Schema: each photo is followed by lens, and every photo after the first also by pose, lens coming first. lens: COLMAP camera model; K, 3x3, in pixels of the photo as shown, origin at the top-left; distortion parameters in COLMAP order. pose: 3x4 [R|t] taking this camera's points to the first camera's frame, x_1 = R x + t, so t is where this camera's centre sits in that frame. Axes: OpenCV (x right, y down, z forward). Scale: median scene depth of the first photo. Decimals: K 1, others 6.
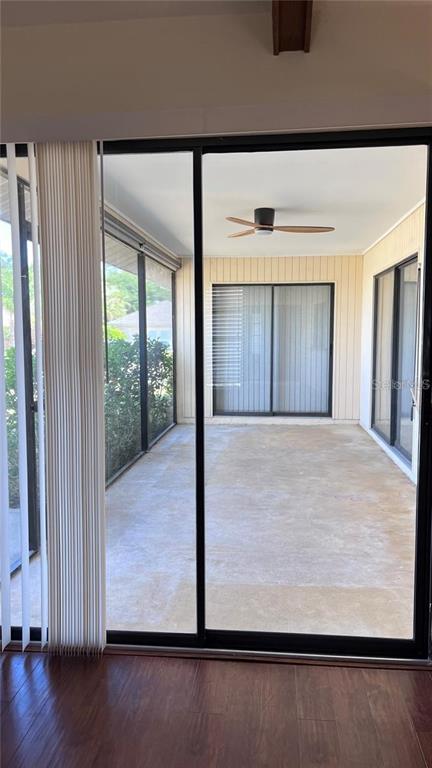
lens RADIAL K [[577.5, 0, 218.0], [0, 577.5, 384.4], [0, 0, 1]] dist [0.037672, -0.010760]
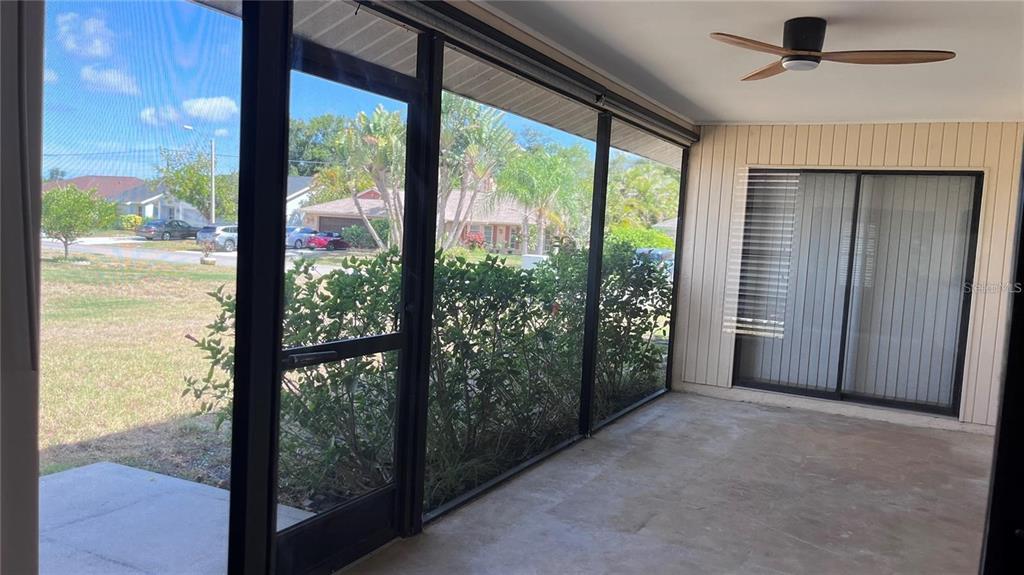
lens RADIAL K [[770.0, 0, 508.5], [0, 770.0, 286.0], [0, 0, 1]] dist [0.037672, -0.010760]
pose [[0.924983, 0.081320, -0.371206, 0.073784], [-0.092017, 0.995695, -0.011163, -0.020538], [0.368700, 0.044483, 0.928483, 0.171569]]
